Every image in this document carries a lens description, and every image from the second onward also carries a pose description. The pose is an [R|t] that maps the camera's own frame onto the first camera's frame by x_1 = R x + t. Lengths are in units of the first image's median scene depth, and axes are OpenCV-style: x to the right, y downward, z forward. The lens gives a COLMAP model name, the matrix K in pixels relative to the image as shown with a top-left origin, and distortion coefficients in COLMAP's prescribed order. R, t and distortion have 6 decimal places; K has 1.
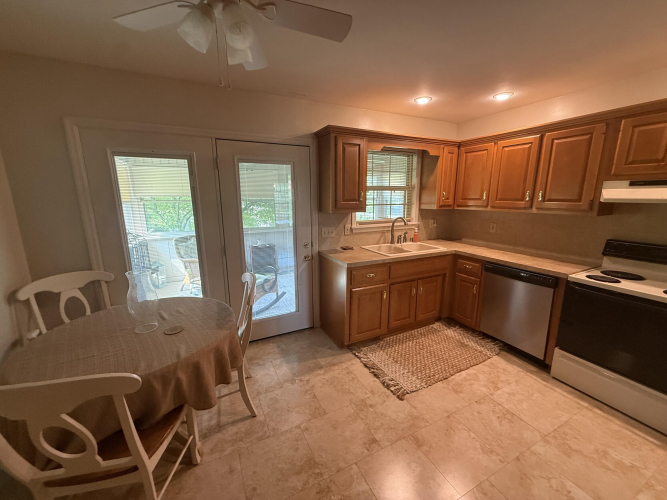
lens RADIAL K [[266.1, 0, 332.3], [0, 266.1, 250.7], [0, 0, 1]] dist [-0.000218, 0.000136]
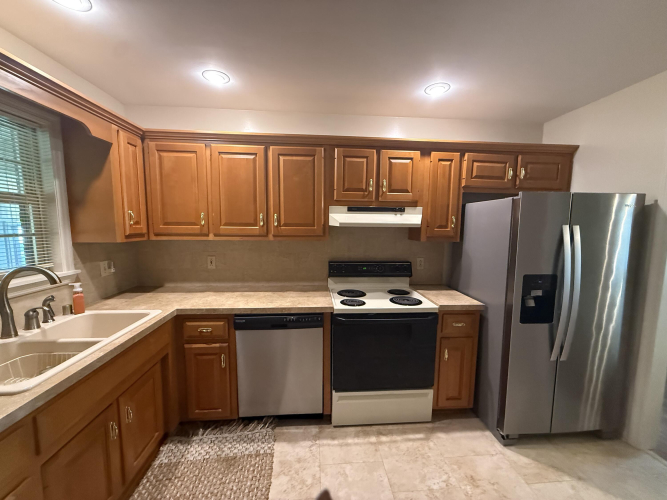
lens RADIAL K [[266.1, 0, 332.3], [0, 266.1, 250.7], [0, 0, 1]] dist [-0.000218, 0.000136]
pose [[0.373680, -0.088305, 0.923345, 0.062362], [0.179167, 0.983583, 0.021556, -0.084465], [-0.910089, 0.157378, 0.383366, 0.466289]]
